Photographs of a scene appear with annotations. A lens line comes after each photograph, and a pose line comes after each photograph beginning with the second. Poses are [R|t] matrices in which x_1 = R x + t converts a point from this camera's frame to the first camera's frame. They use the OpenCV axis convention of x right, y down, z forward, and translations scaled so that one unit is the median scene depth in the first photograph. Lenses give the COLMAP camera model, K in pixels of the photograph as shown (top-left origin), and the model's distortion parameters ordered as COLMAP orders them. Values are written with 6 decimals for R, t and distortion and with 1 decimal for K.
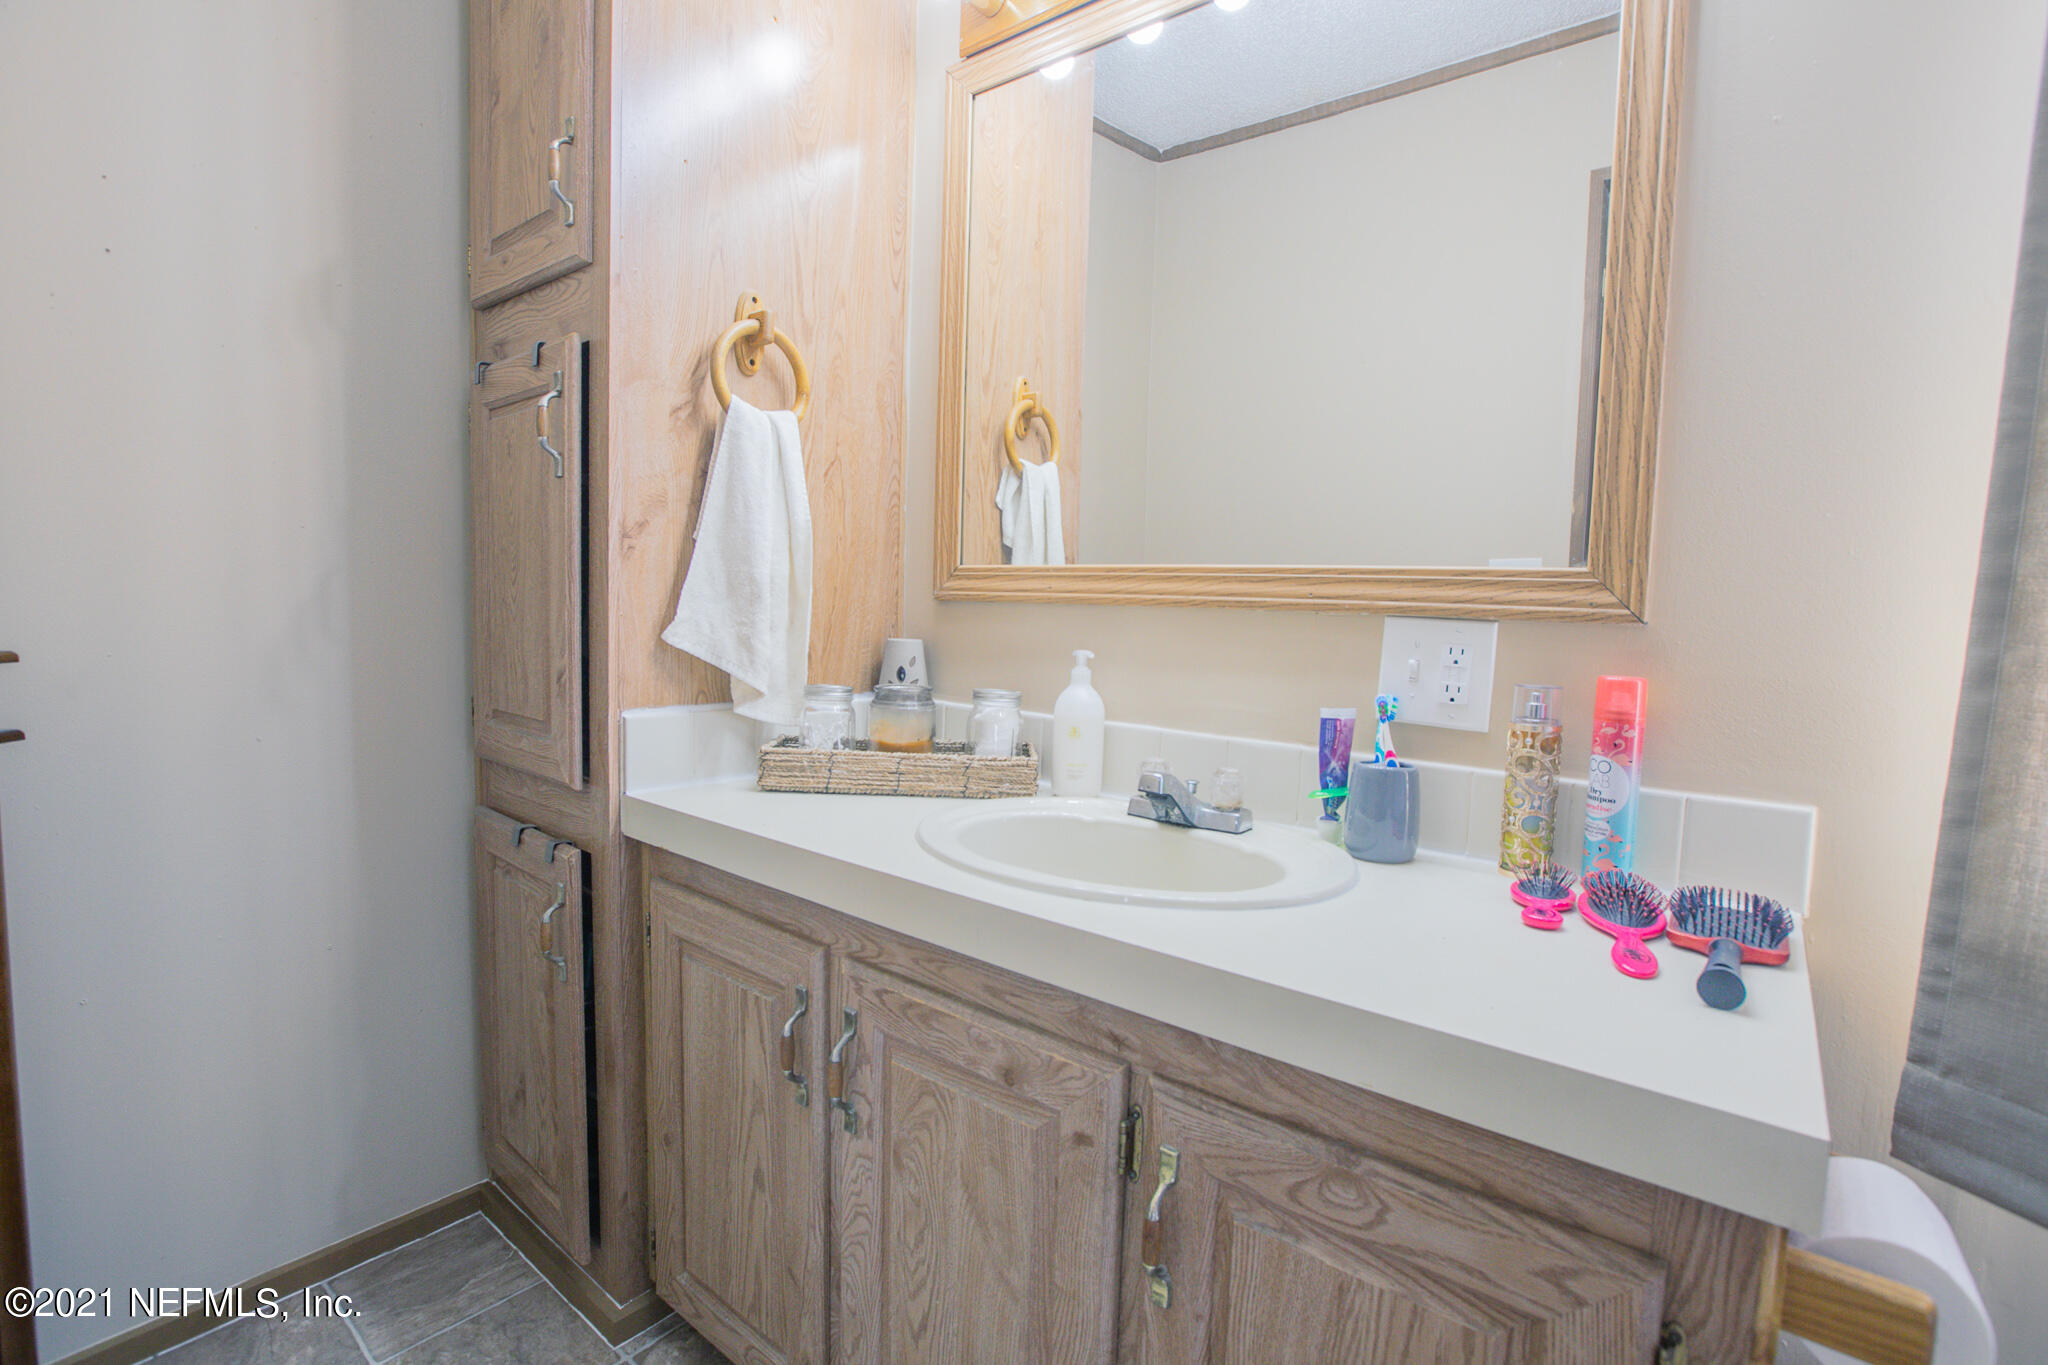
lens RADIAL K [[945.2, 0, 1024.0], [0, 945.2, 682.5], [0, 0, 1]] dist [-0.068735, 0.032263]
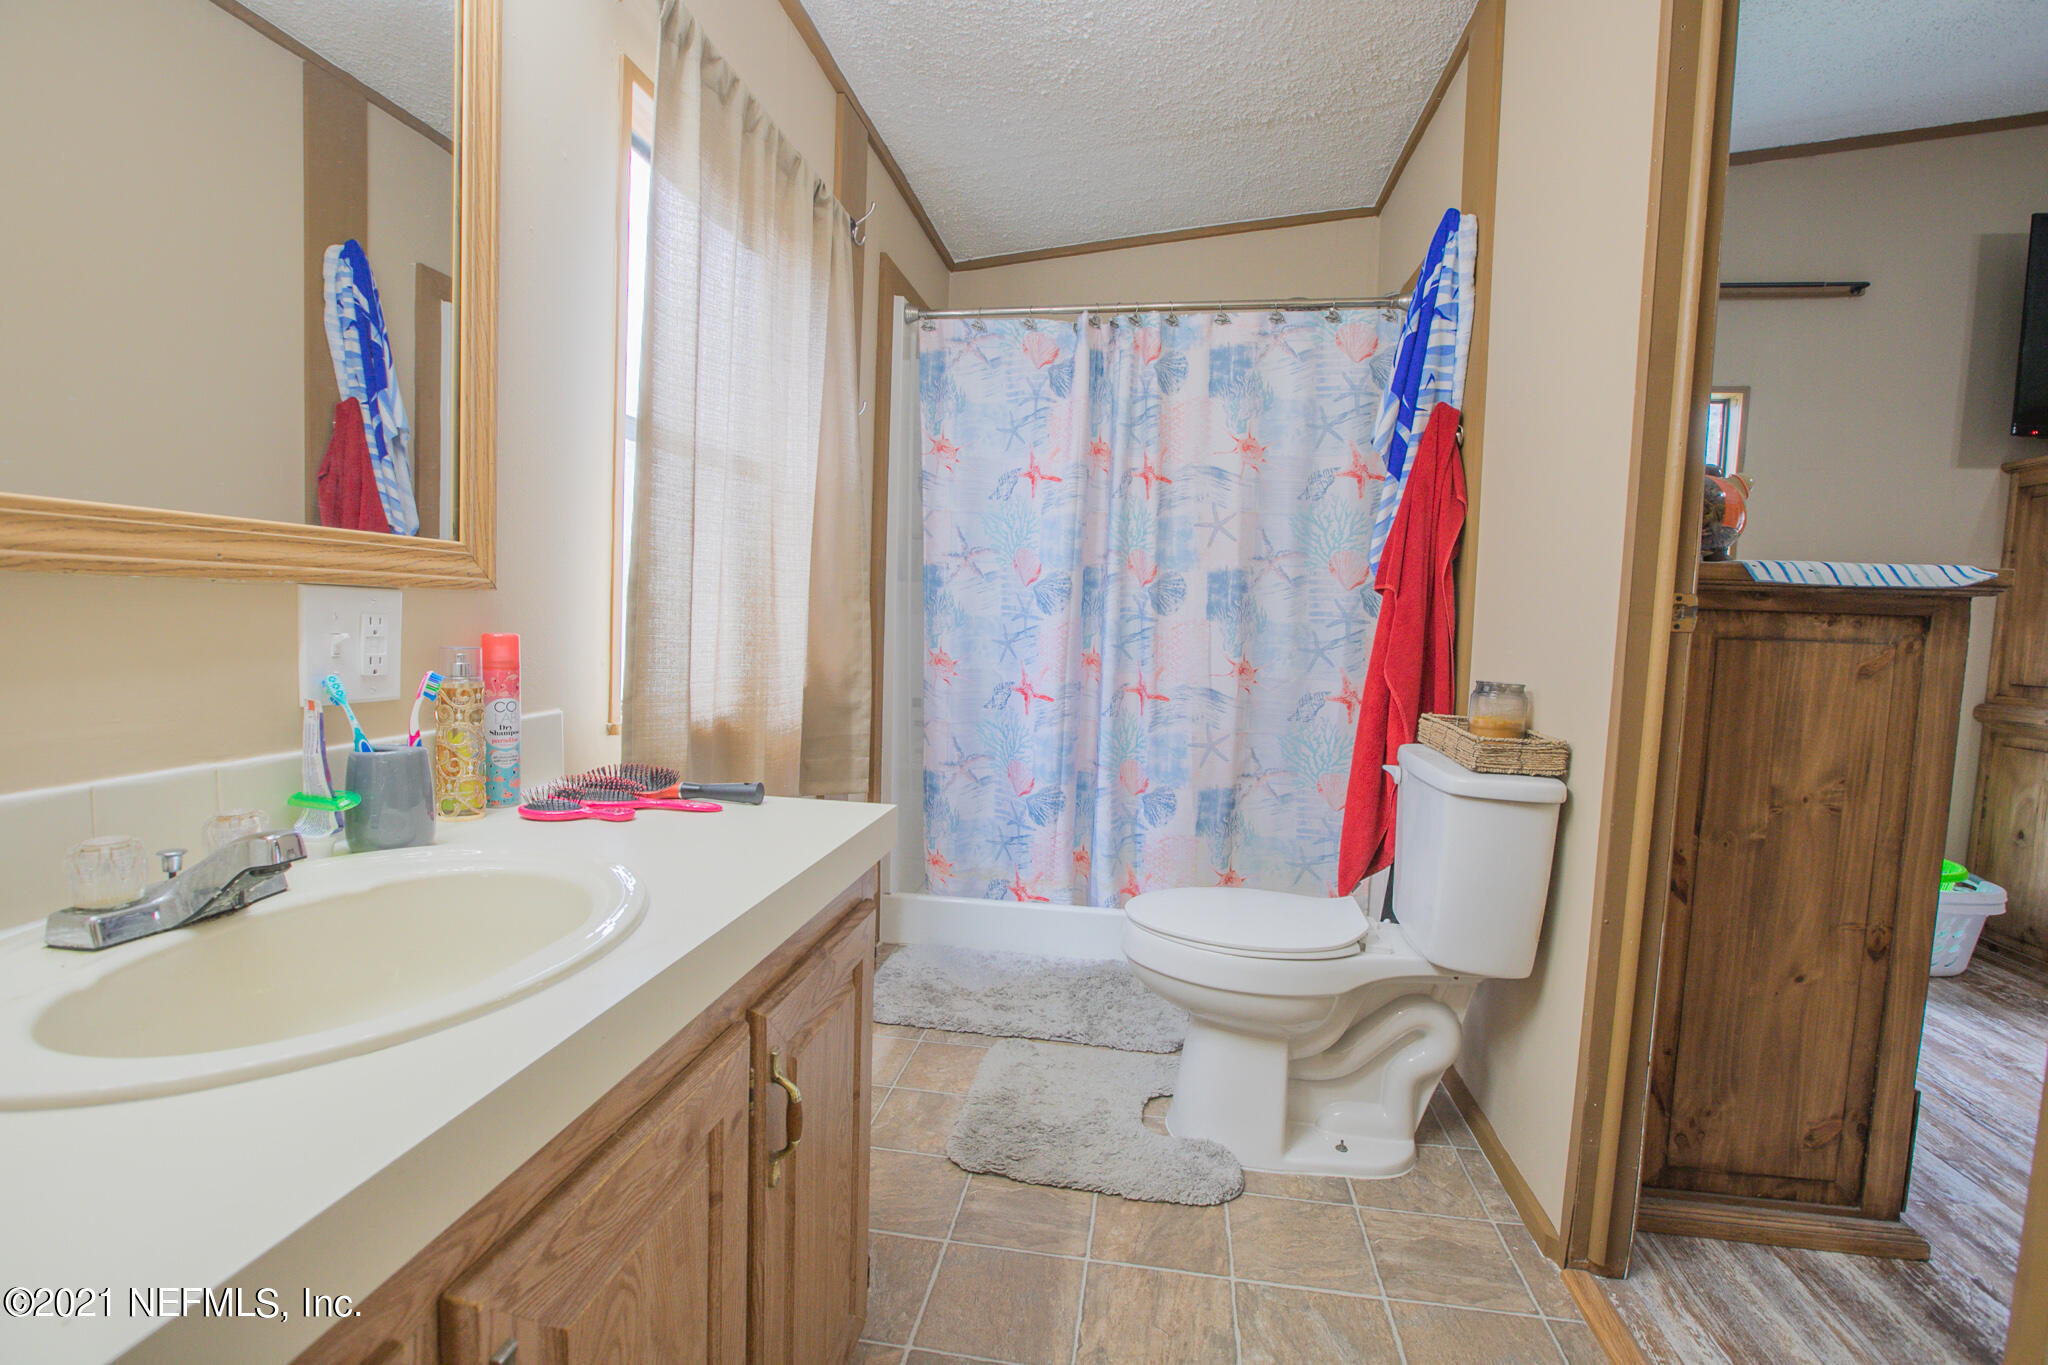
lens RADIAL K [[945.2, 0, 1024.0], [0, 945.2, 682.5], [0, 0, 1]] dist [-0.068735, 0.032263]
pose [[-0.514583, -0.114224, 0.849798, -0.664344], [0.021247, 0.989084, 0.145811, -0.091394], [-0.857177, 0.093088, -0.506539, 0.882264]]
